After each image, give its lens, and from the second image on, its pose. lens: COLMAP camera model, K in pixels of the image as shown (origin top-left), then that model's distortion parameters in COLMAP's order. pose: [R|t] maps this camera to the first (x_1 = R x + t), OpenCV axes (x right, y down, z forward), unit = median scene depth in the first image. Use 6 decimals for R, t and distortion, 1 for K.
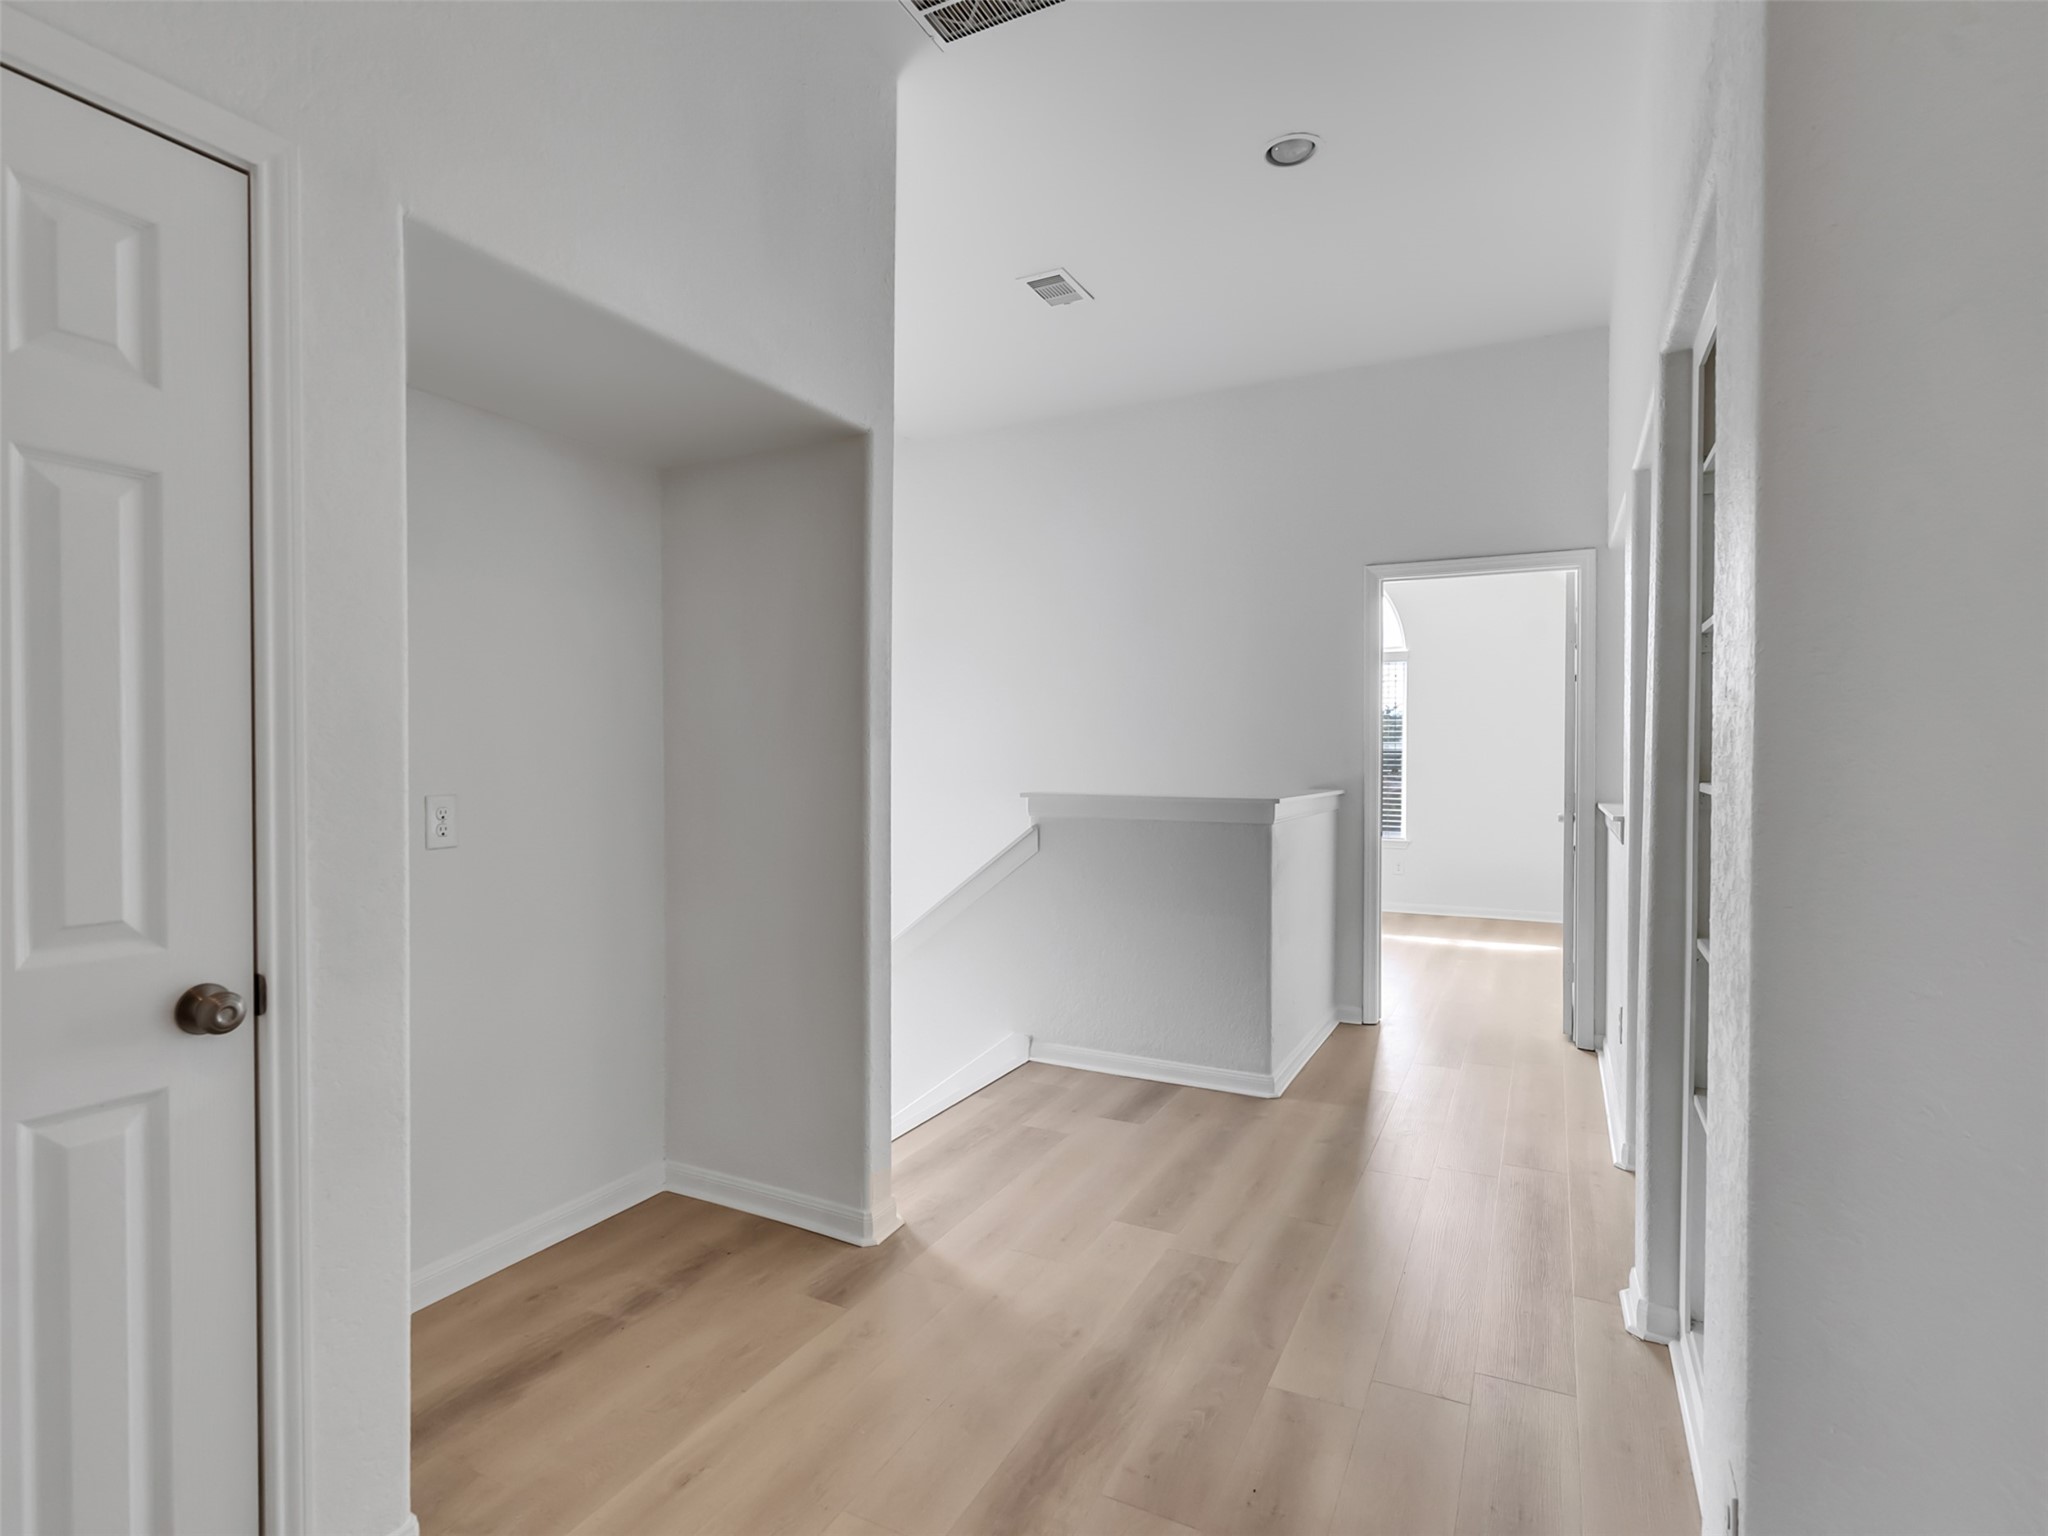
lens RADIAL K [[1045.6, 0, 1007.0], [0, 1045.6, 765.8], [0, 0, 1]] dist [0.000249, 0.001926]
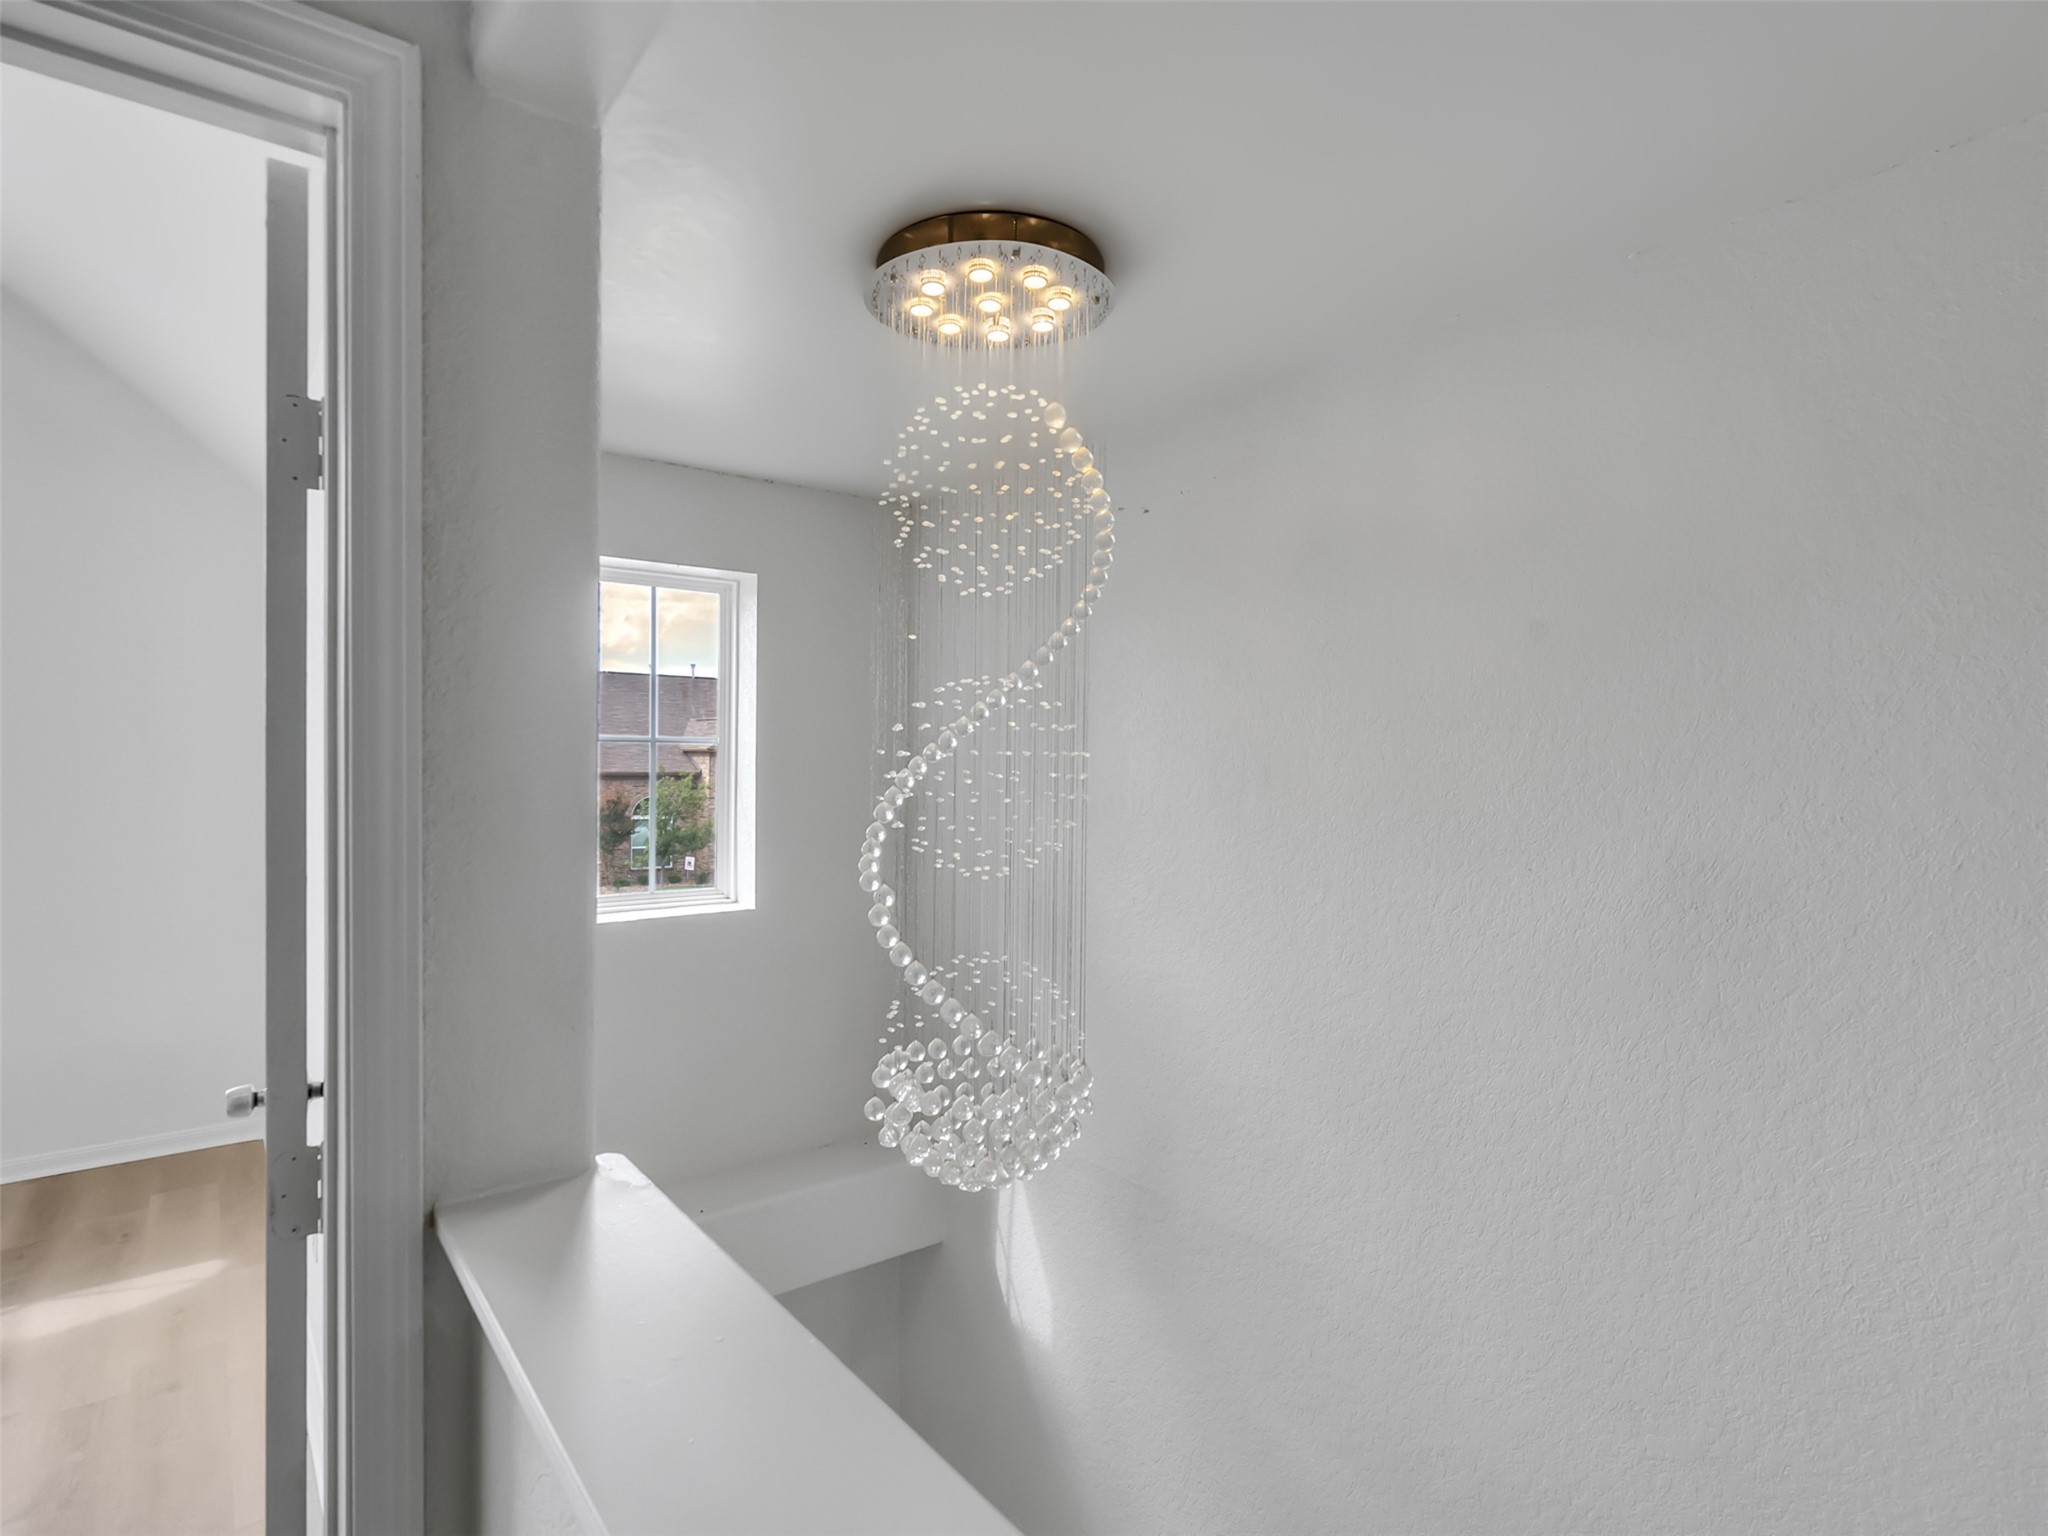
lens RADIAL K [[1045.6, 0, 1007.0], [0, 1045.6, 765.8], [0, 0, 1]] dist [0.000249, 0.001926]
pose [[0.422757, -0.004639, 0.906231, 0.254110], [0.007145, 0.999973, 0.001785, -0.036152], [-0.906215, 0.005720, 0.422779, 0.486770]]
